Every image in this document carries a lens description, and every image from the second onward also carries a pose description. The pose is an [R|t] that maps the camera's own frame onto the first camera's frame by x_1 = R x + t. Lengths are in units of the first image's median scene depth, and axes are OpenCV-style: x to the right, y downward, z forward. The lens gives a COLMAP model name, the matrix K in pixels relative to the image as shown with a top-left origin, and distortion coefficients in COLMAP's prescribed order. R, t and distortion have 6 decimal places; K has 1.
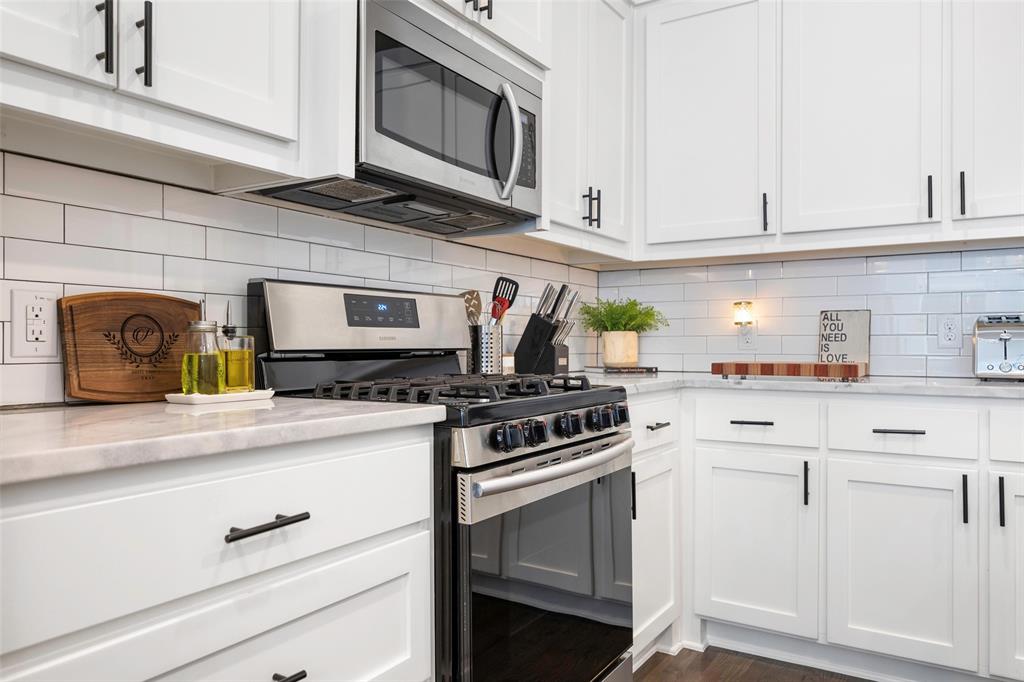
lens RADIAL K [[725.1, 0, 516.6], [0, 725.1, 346.3], [0, 0, 1]] dist [-0.002864, 0.006613]
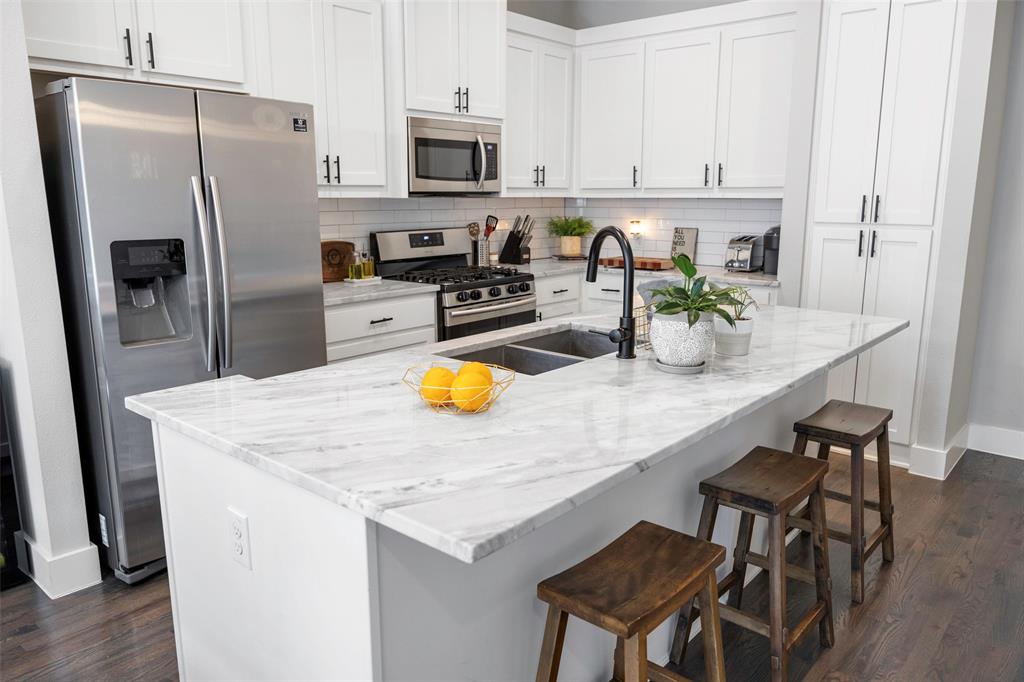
lens RADIAL K [[725.1, 0, 508.8], [0, 725.1, 338.1], [0, 0, 1]] dist [-0.002864, 0.006613]
pose [[0.988693, 0.025229, -0.147818, 0.489017], [0.003215, 0.981952, 0.189104, -0.206598], [0.149921, -0.187441, 0.970767, -1.445131]]
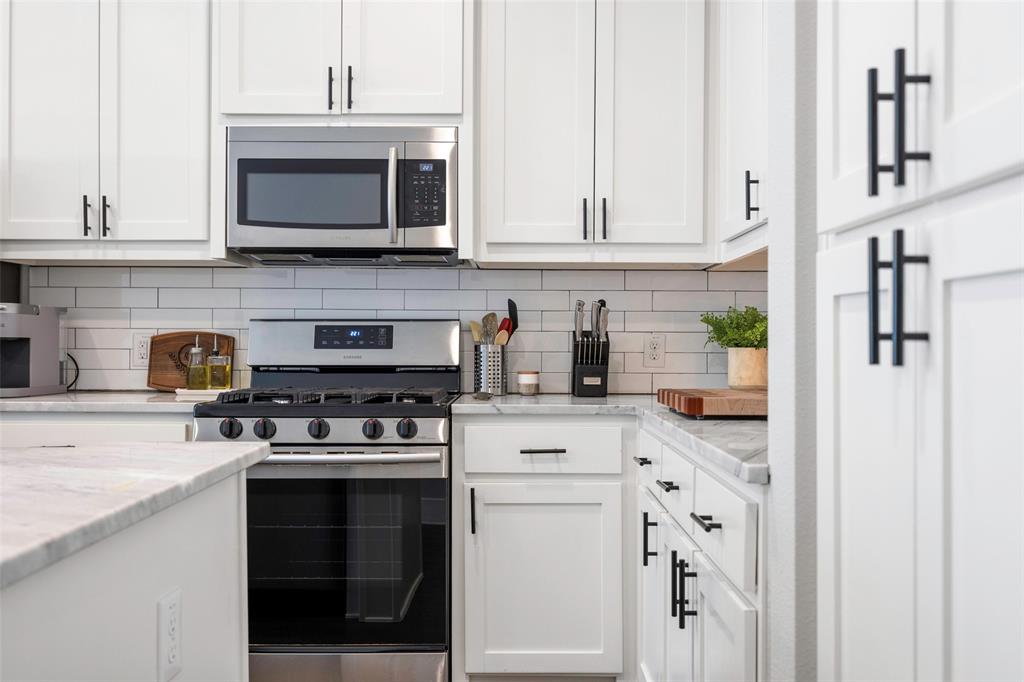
lens RADIAL K [[899.0, 0, 513.3], [0, 899.0, 341.0], [0, 0, 1]] dist [-0.004390, 0.005833]
pose [[0.533014, -0.001351, -0.846105, 1.601597], [-0.006856, 0.999959, -0.005916, -0.038727], [0.846078, 0.008954, 0.532983, 0.444376]]
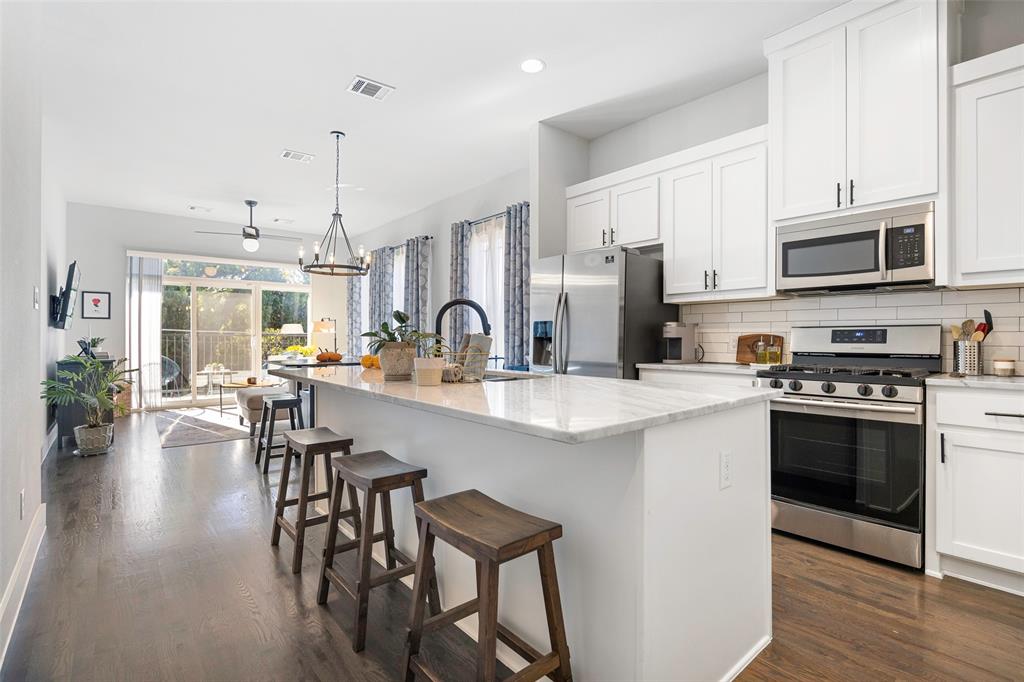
lens RADIAL K [[475.5, 0, 516.4], [0, 475.5, 339.4], [0, 0, 1]] dist [-0.004842, -0.000770]
pose [[-0.281067, 0.000311, -0.959688, 1.798363], [-0.007477, 0.999969, 0.002514, -0.040387], [0.959659, 0.007882, -0.281056, 0.472457]]
